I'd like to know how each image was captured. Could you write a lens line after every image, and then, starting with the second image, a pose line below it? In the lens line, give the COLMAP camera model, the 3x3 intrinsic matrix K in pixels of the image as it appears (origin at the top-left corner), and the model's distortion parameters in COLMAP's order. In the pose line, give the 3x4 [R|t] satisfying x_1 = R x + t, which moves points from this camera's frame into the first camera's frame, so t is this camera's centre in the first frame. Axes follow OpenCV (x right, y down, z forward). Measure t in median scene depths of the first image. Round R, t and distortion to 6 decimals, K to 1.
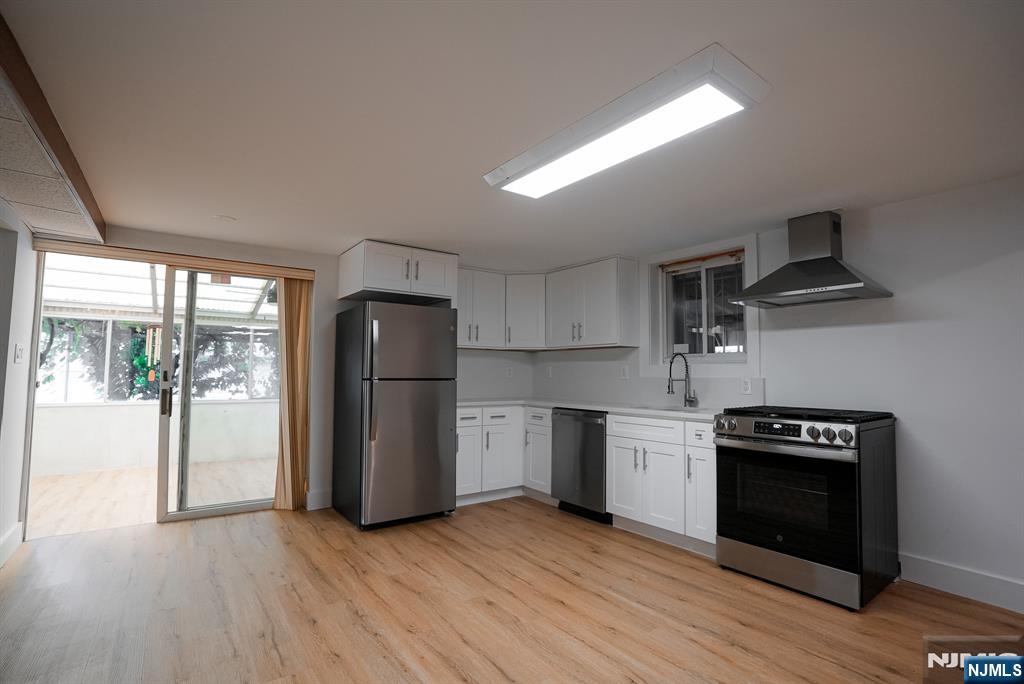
lens RADIAL K [[478.5, 0, 513.1], [0, 478.5, 339.5], [0, 0, 1]] dist [-0.074878, 0.029116]
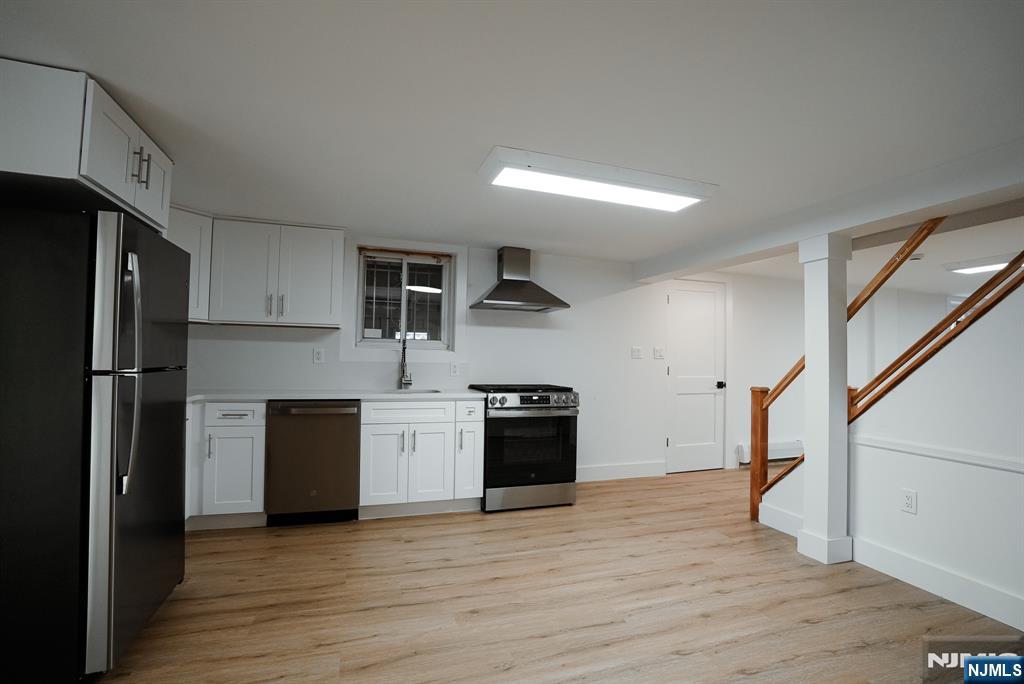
lens RADIAL K [[478.5, 0, 513.1], [0, 478.5, 339.5], [0, 0, 1]] dist [-0.074878, 0.029116]
pose [[0.308987, 0.031368, 0.950549, -0.696734], [-0.083451, 0.996495, -0.005757, 0.017521], [-0.947398, -0.077545, 0.310522, 0.512204]]
